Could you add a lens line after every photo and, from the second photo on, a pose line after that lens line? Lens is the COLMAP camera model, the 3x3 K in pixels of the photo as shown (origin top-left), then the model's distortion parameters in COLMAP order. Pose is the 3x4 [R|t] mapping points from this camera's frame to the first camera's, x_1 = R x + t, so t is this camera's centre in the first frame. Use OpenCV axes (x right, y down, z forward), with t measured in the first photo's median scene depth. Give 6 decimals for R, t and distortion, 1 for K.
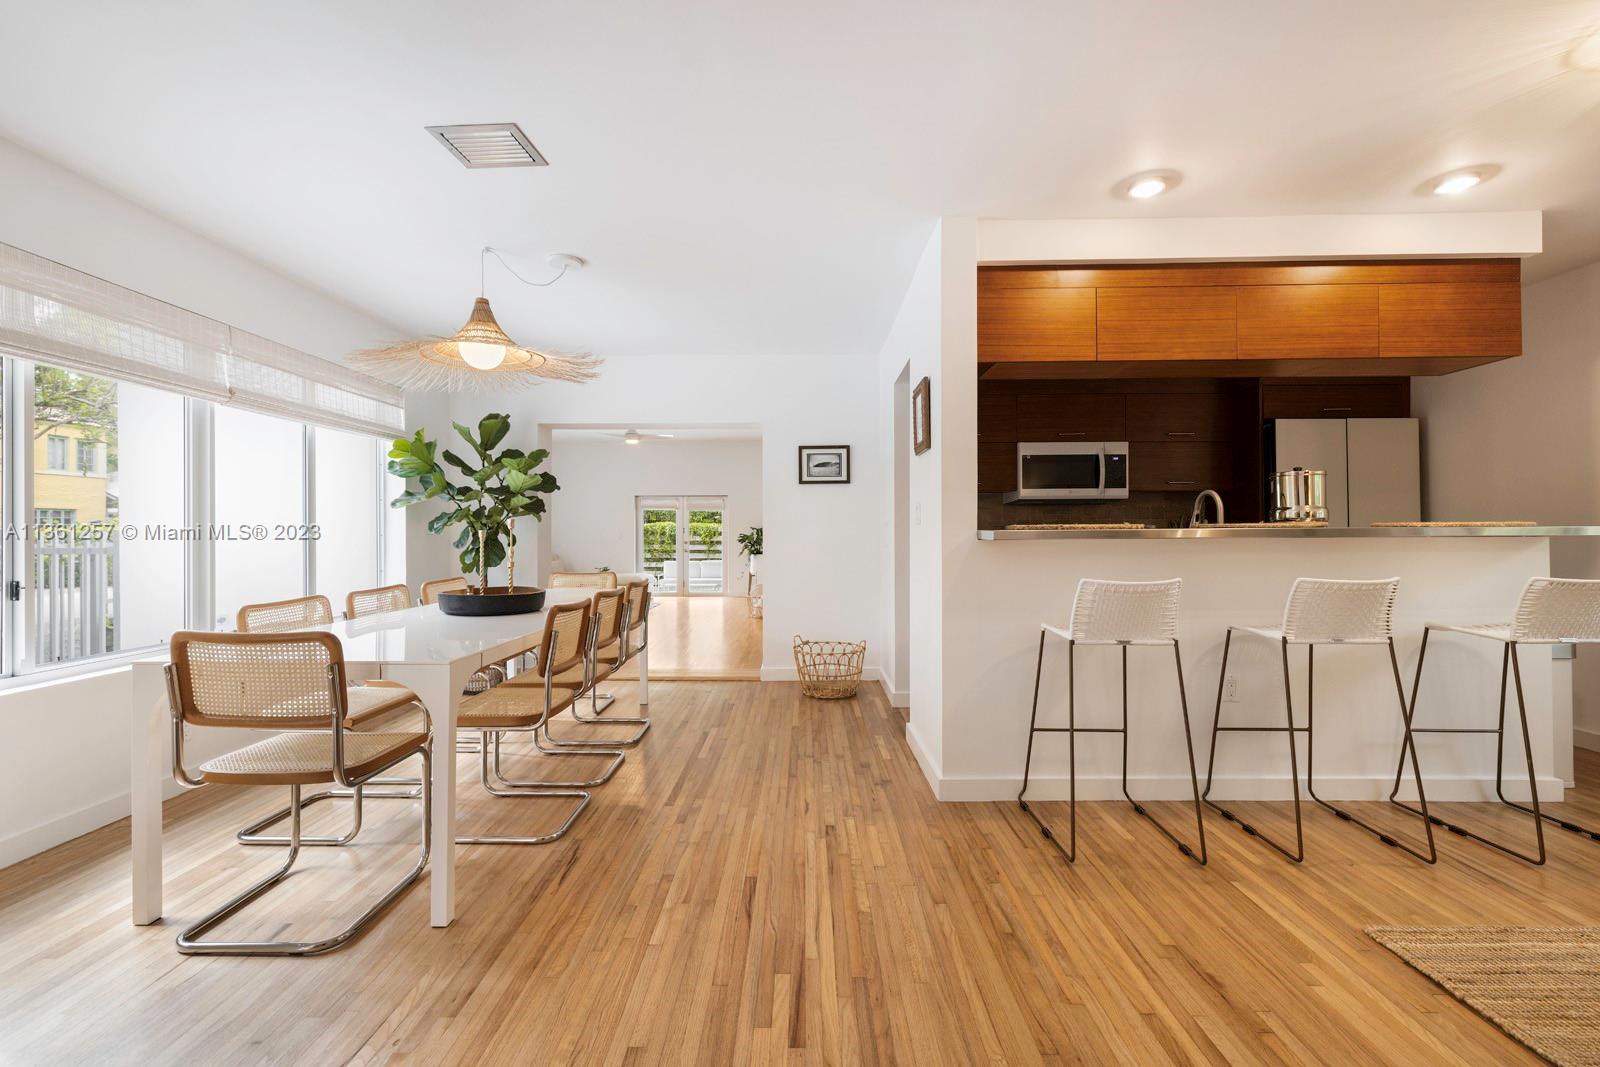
lens RADIAL K [[682.4, 0, 793.8], [0, 682.4, 531.5], [0, 0, 1]] dist [-0.006119, -0.000492]
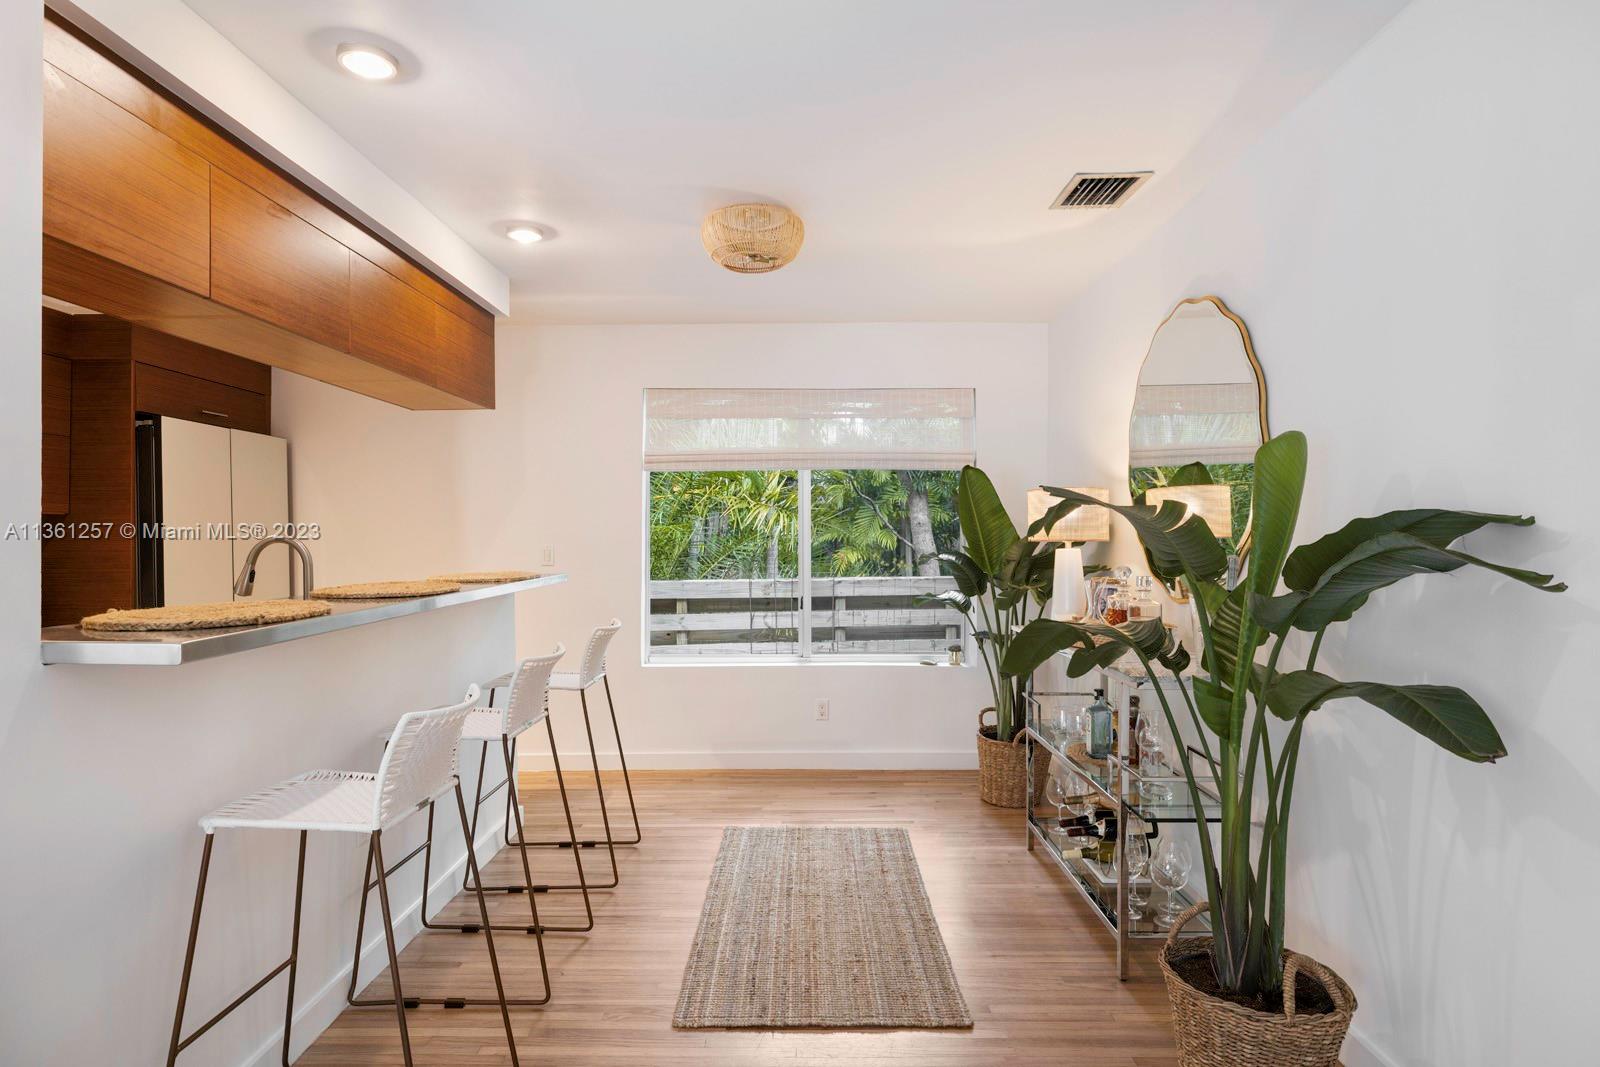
lens RADIAL K [[851.4, 0, 800.0], [0, 851.4, 533.5], [0, 0, 1]] dist [-0.001079, -0.000051]
pose [[-0.004609, 0.005357, 0.999975, -0.262334], [0.002427, 0.999983, -0.005346, -0.068912], [-0.999986, 0.002402, -0.004622, 0.617429]]
